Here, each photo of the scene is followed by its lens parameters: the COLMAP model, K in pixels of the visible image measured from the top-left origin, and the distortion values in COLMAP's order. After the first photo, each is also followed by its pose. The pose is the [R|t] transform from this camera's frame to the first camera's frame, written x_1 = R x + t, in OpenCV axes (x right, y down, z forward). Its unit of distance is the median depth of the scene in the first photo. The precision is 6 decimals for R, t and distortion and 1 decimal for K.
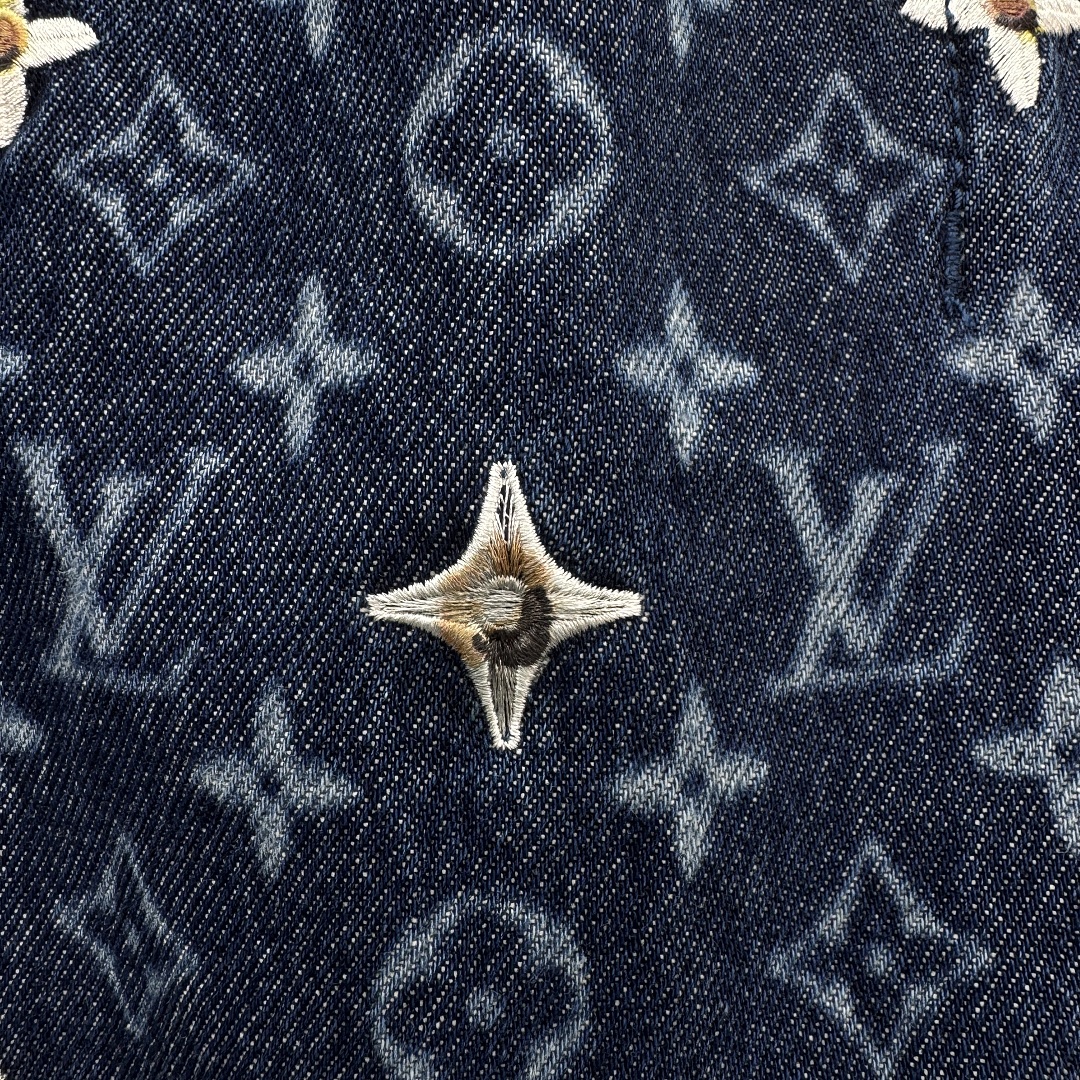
lens RADIAL K [[1171.4, 0, 540.5], [0, 1171.4, 538.9], [0, 0, 1]] dist [0.039756, 0.000000]
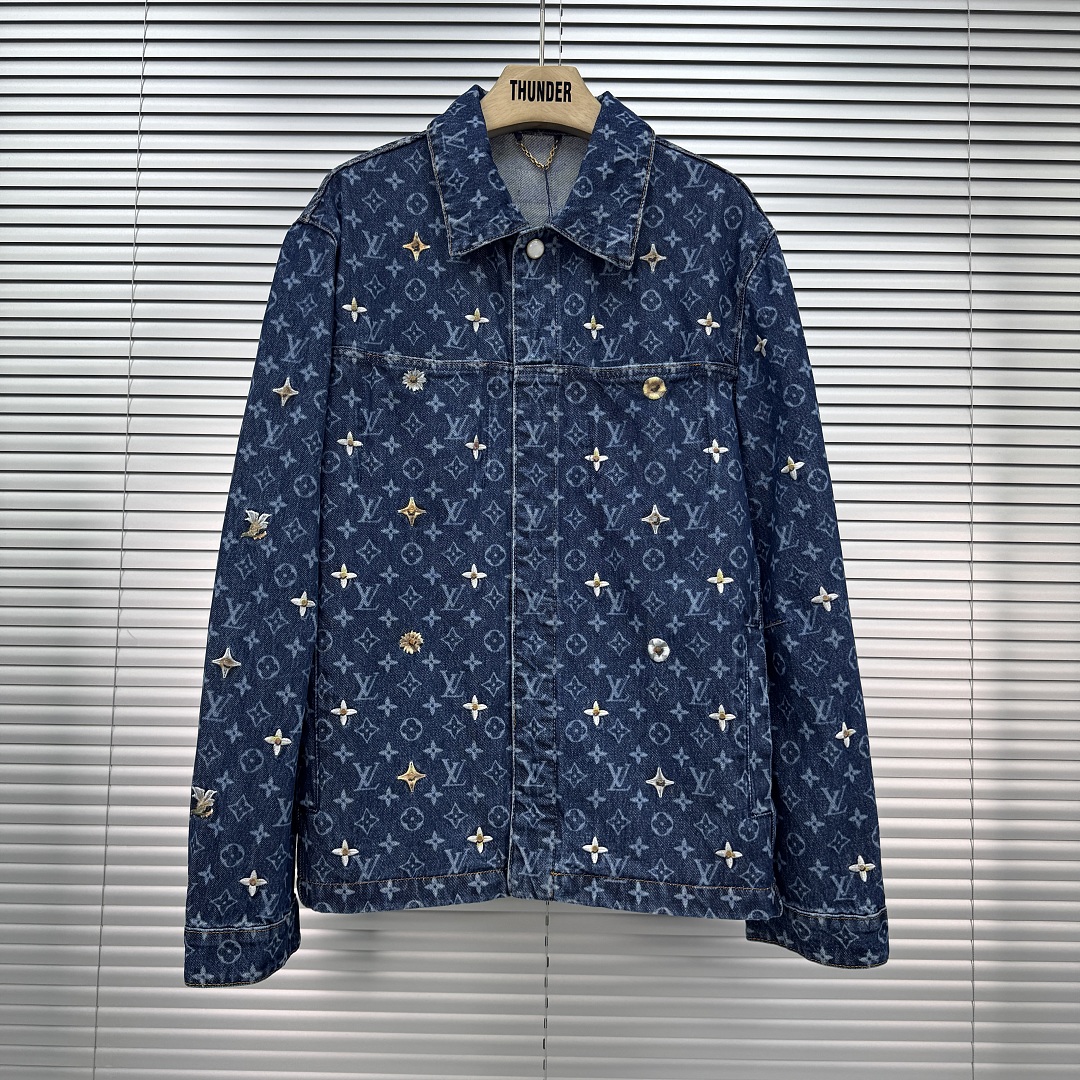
lens RADIAL K [[1171.4, 0, 541.8], [0, 1171.4, 531.0], [0, 0, 1]] dist [0.039756, 0.000000]
pose [[0.985454, -0.021503, -0.168575, 0.651735], [0.007178, 0.996344, -0.085131, 0.935396], [0.169789, 0.082683, 0.982006, -8.377926]]
